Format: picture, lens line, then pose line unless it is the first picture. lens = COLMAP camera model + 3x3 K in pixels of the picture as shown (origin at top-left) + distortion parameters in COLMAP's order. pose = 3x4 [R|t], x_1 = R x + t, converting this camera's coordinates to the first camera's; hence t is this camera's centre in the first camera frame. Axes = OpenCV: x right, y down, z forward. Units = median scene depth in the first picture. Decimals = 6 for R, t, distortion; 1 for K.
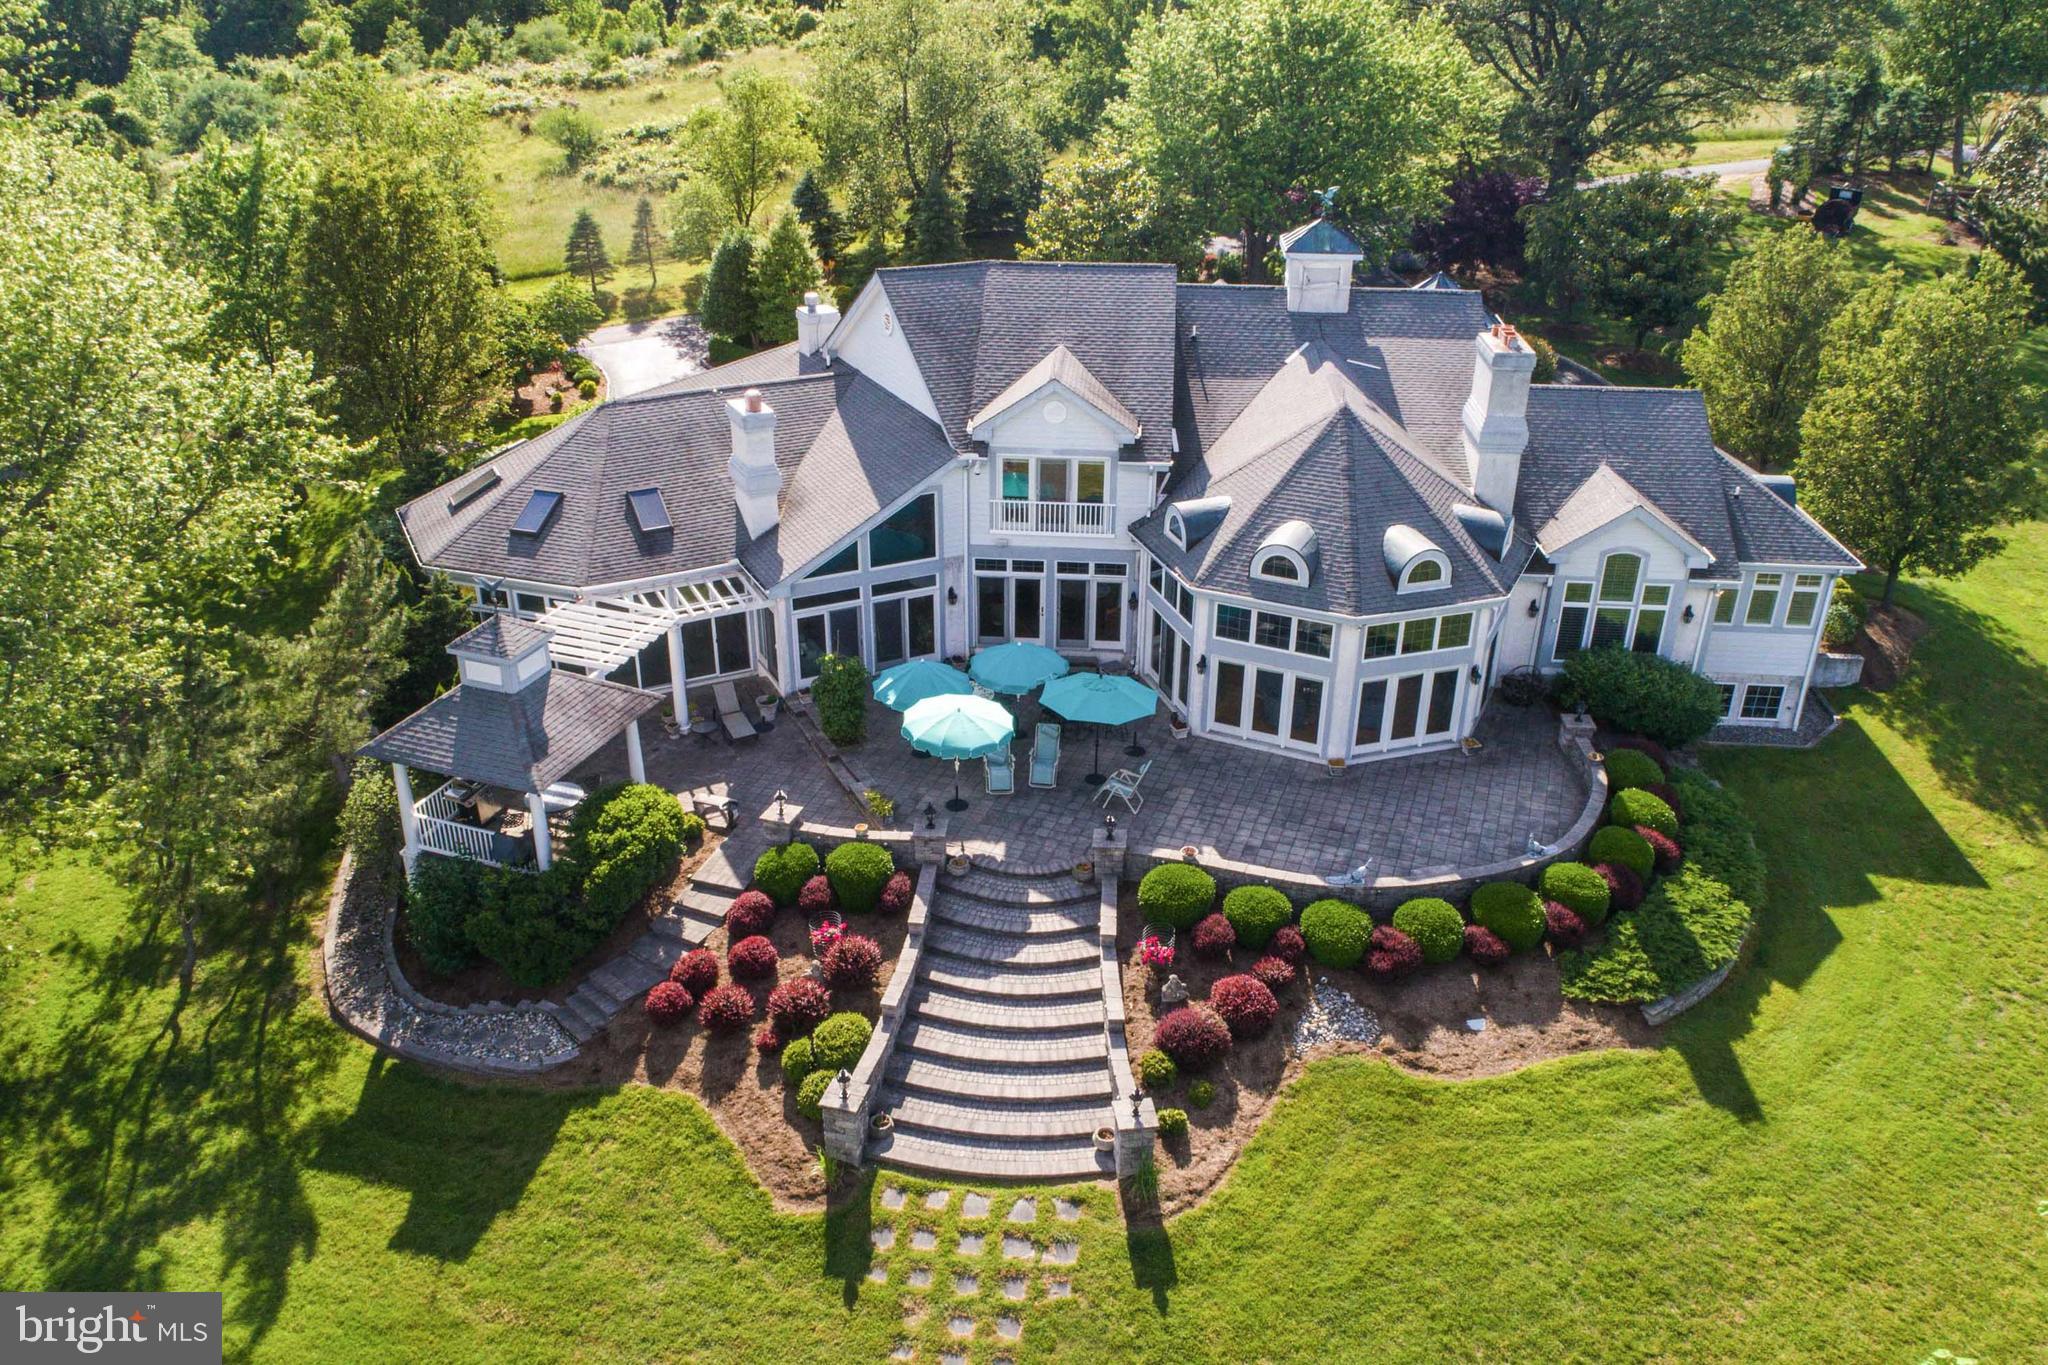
lens RADIAL K [[1645.5, 0, 1014.2], [0, 1645.5, 636.5], [0, 0, 1]] dist [-0.020744, 0.009698]
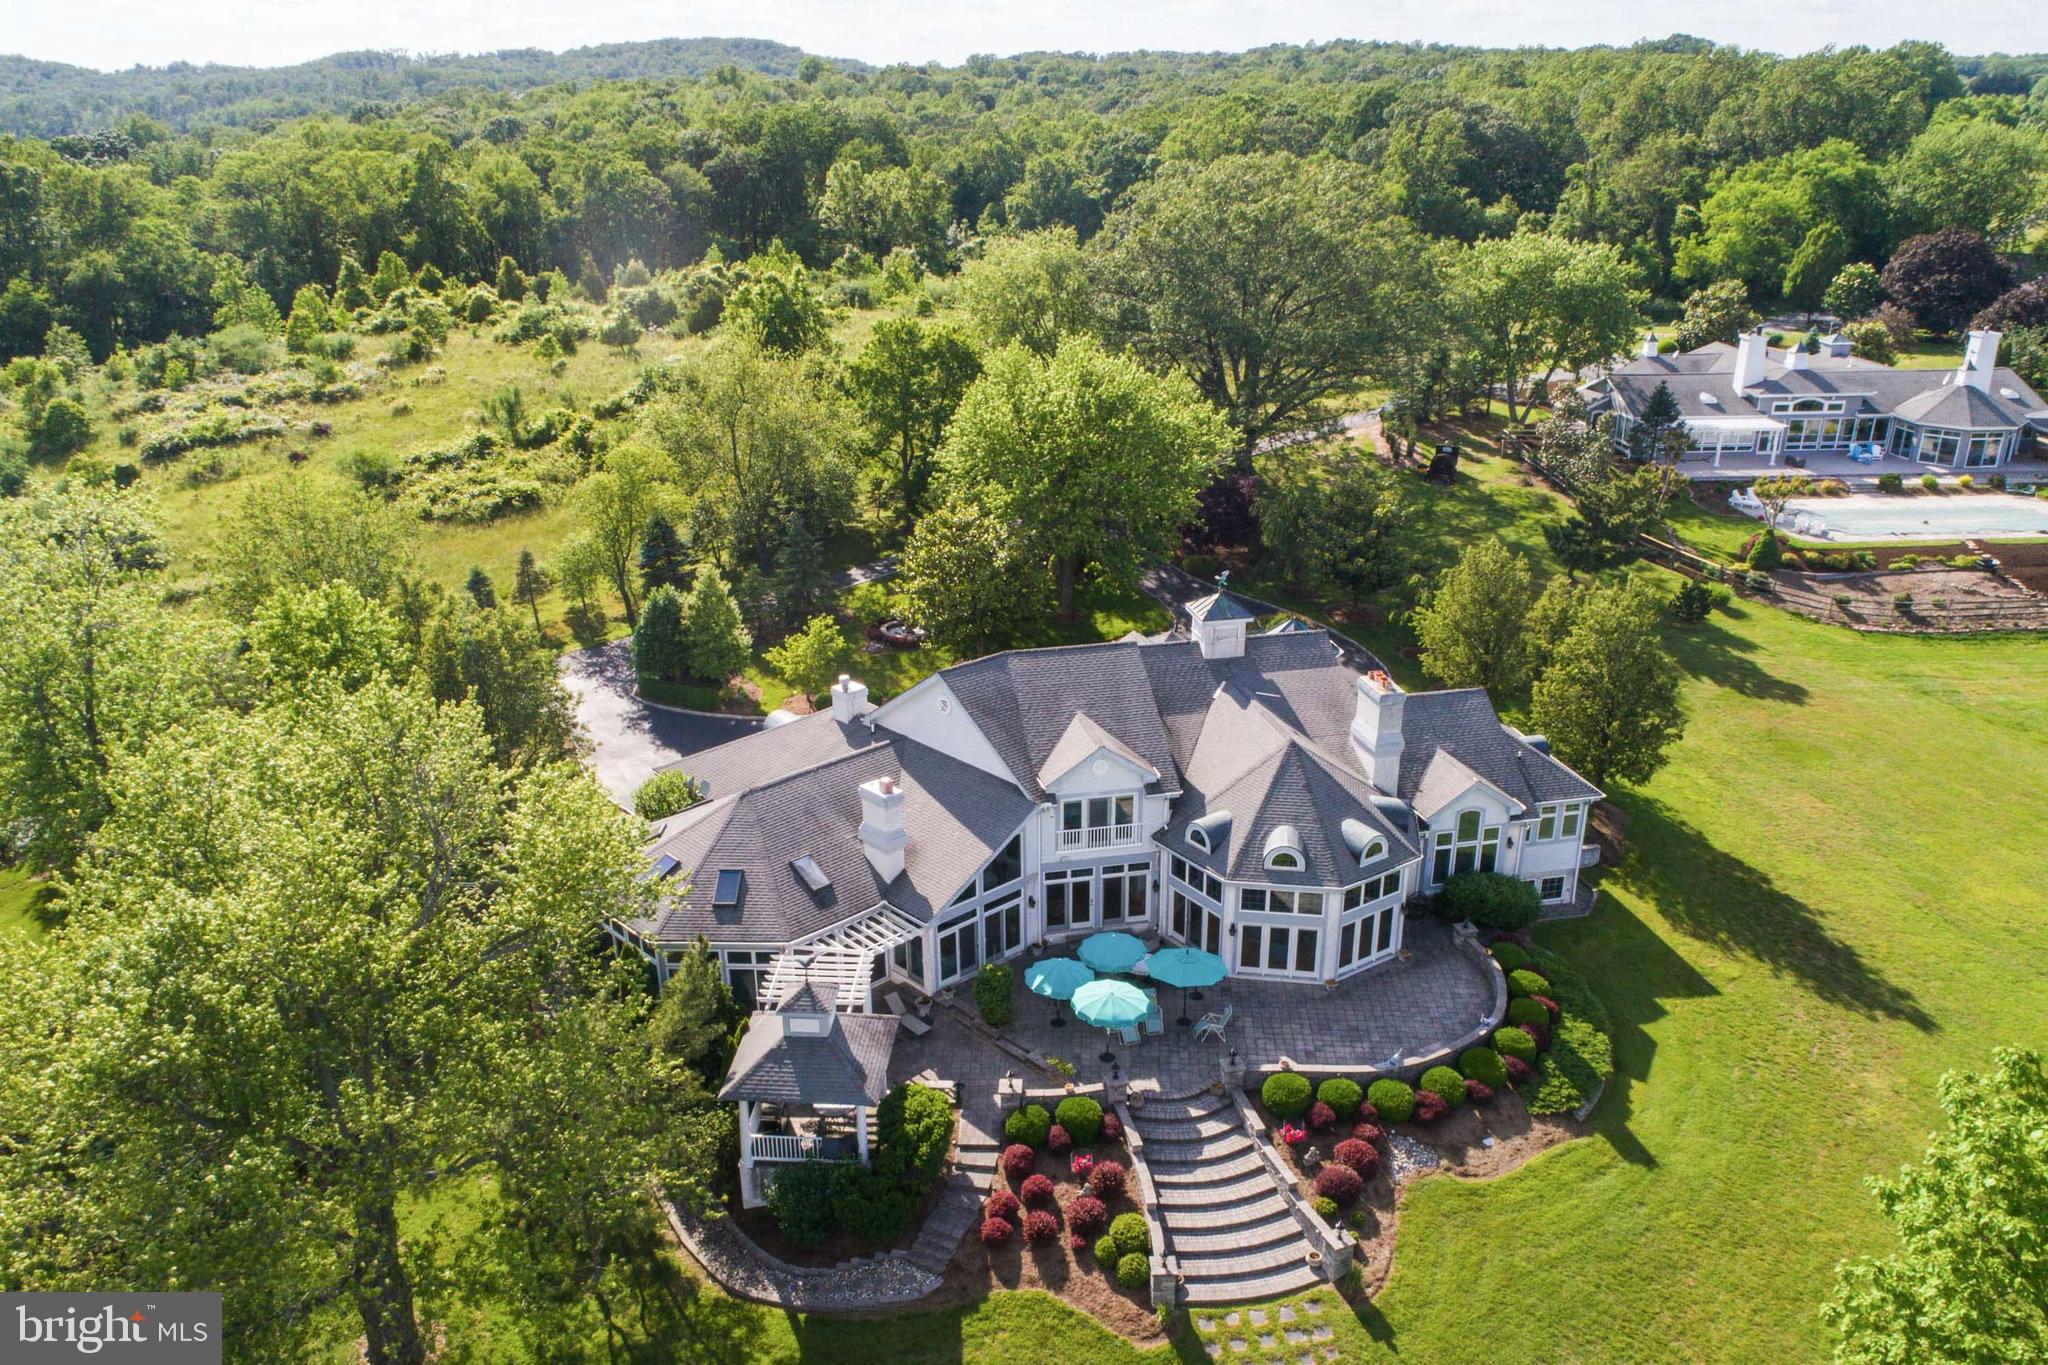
lens RADIAL K [[1645.5, 0, 1014.2], [0, 1645.5, 636.5], [0, 0, 1]] dist [-0.020744, 0.009698]
pose [[0.959271, -0.111794, 0.259425, -0.428595], [0.135089, 0.988087, -0.073720, -0.161302], [-0.248093, 0.105763, 0.962946, -0.397244]]
